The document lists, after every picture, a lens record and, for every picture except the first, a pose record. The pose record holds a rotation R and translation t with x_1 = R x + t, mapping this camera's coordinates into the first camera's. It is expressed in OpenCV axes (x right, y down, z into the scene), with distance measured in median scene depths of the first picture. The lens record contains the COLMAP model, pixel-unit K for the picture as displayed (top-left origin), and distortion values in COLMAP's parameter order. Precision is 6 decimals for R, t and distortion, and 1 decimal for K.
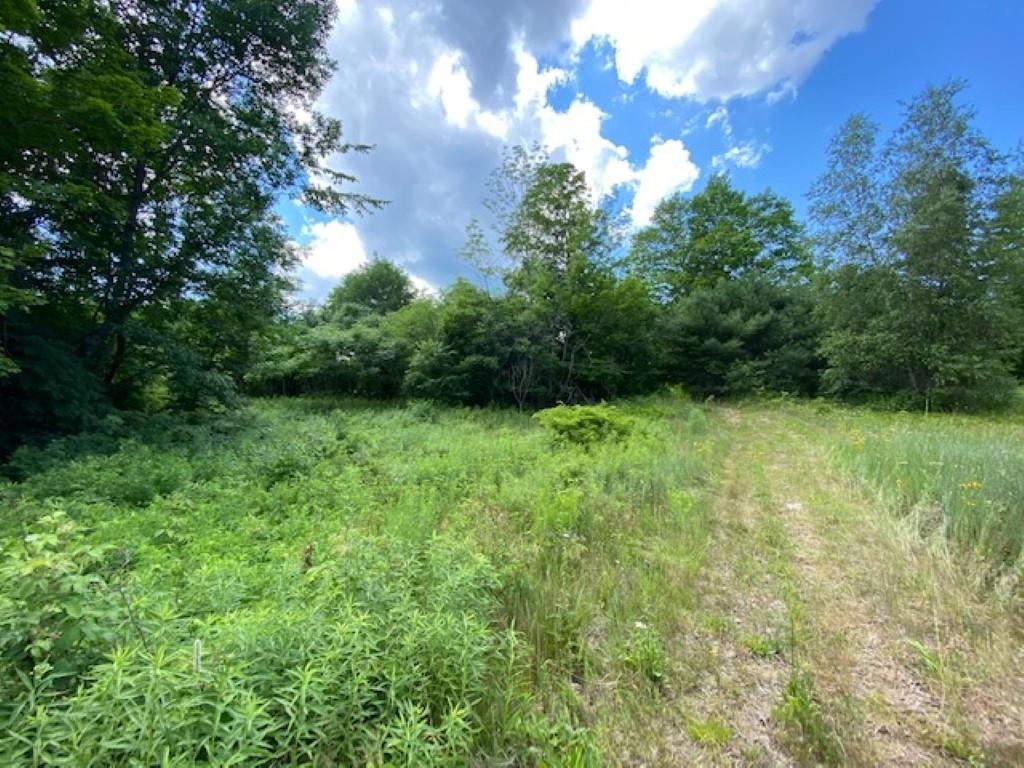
lens RADIAL K [[418.5, 0, 514.1], [0, 418.5, 380.9], [0, 0, 1]] dist [0.028020, -0.022352]
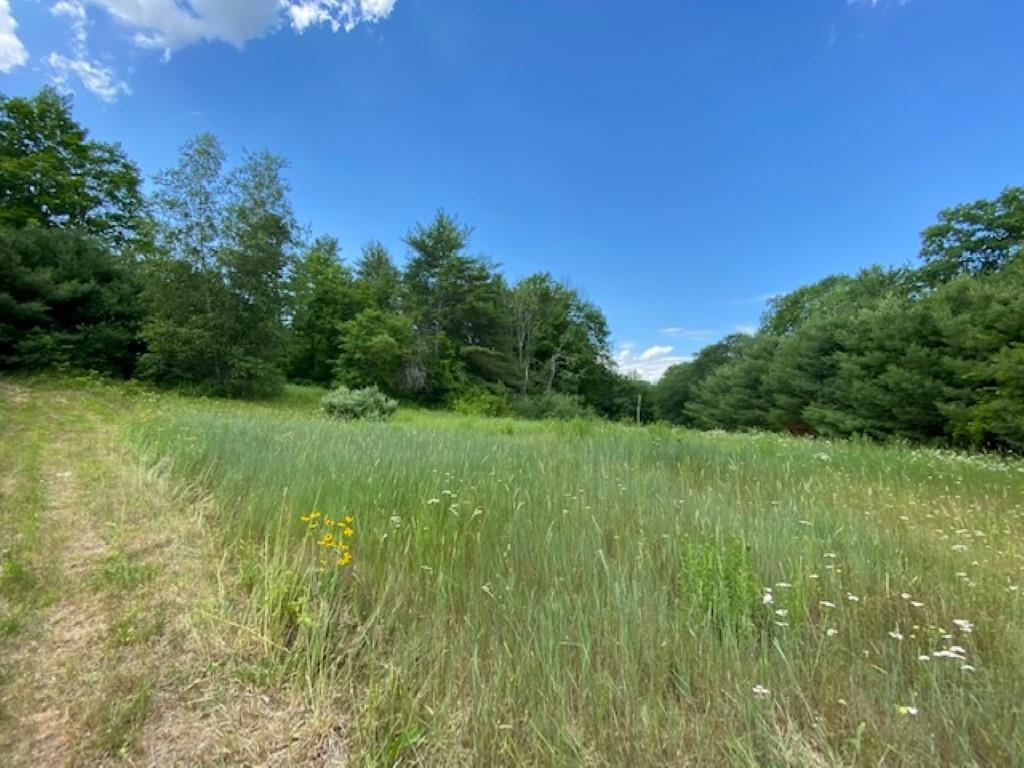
lens RADIAL K [[418.5, 0, 514.1], [0, 418.5, 380.9], [0, 0, 1]] dist [0.028020, -0.022352]
pose [[0.228319, 0.075714, 0.970638, -0.052359], [-0.112216, 0.992374, -0.051013, -0.008719], [-0.967098, -0.097273, 0.235074, -0.124431]]
